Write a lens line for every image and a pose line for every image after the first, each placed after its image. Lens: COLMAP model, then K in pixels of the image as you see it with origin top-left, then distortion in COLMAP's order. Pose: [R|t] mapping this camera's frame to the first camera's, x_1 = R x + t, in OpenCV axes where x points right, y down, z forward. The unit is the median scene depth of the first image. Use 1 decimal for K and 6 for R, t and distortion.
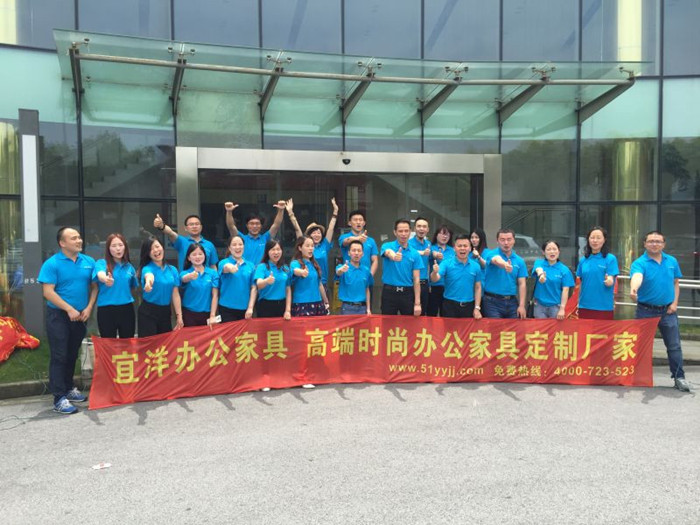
lens RADIAL K [[597.3, 0, 350.3], [0, 597.3, 261.4], [0, 0, 1]] dist [0.029945, -0.006349]
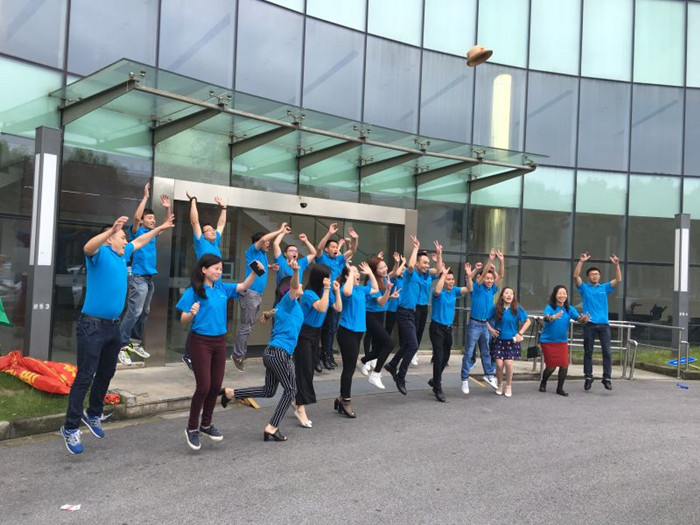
lens RADIAL K [[589.7, 0, 349.8], [0, 589.7, 263.3], [0, 0, 1]] dist [0.032170, 0.006832]
pose [[0.916948, 0.052270, 0.395568, -0.362485], [-0.031357, 0.997756, -0.059155, 0.003605], [-0.397773, 0.041838, 0.916530, -0.041201]]
